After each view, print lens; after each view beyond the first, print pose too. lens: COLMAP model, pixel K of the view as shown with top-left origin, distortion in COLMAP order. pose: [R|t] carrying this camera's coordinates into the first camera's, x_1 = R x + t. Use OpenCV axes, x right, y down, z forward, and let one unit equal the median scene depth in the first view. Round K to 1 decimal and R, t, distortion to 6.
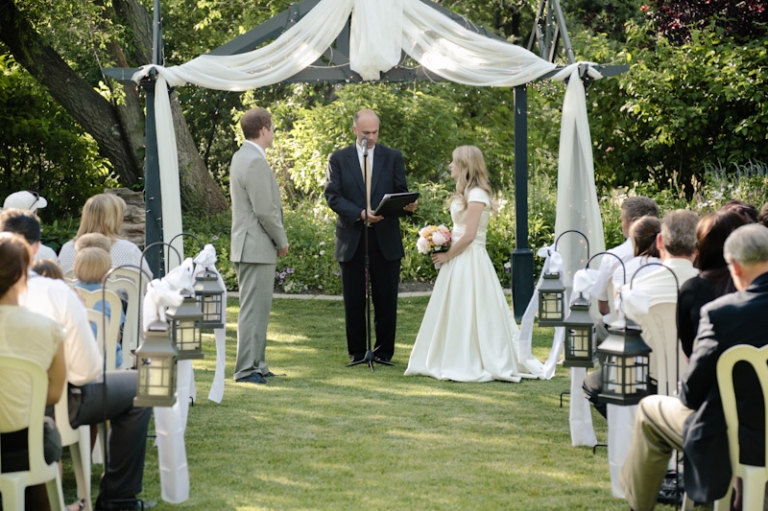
lens RADIAL K [[2907.4, 0, 384.0], [0, 2907.4, 255.5], [0, 0, 1]] dist [0.256303, 0.480499]
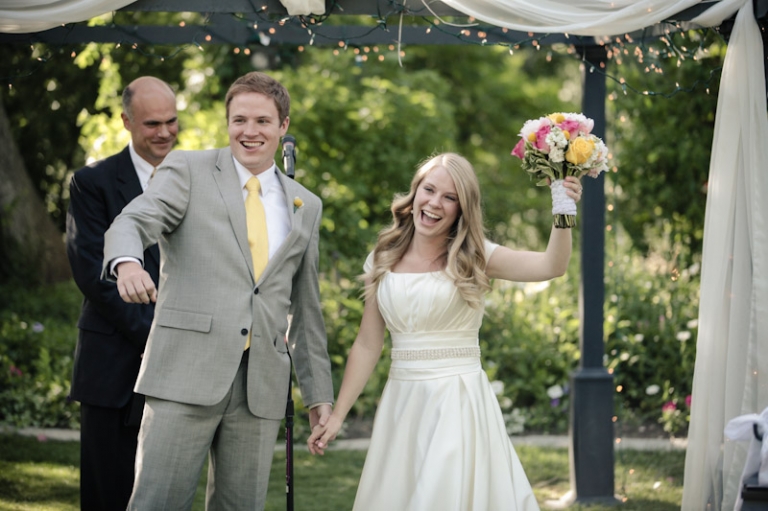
lens RADIAL K [[2907.4, 0, 384.0], [0, 2907.4, 255.5], [0, 0, 1]] dist [0.256303, 0.480499]
pose [[0.999660, 0.010988, 0.023654, -0.002266], [-0.010601, 0.999809, -0.016435, -0.012925], [-0.023830, 0.016179, 0.999585, 0.457843]]
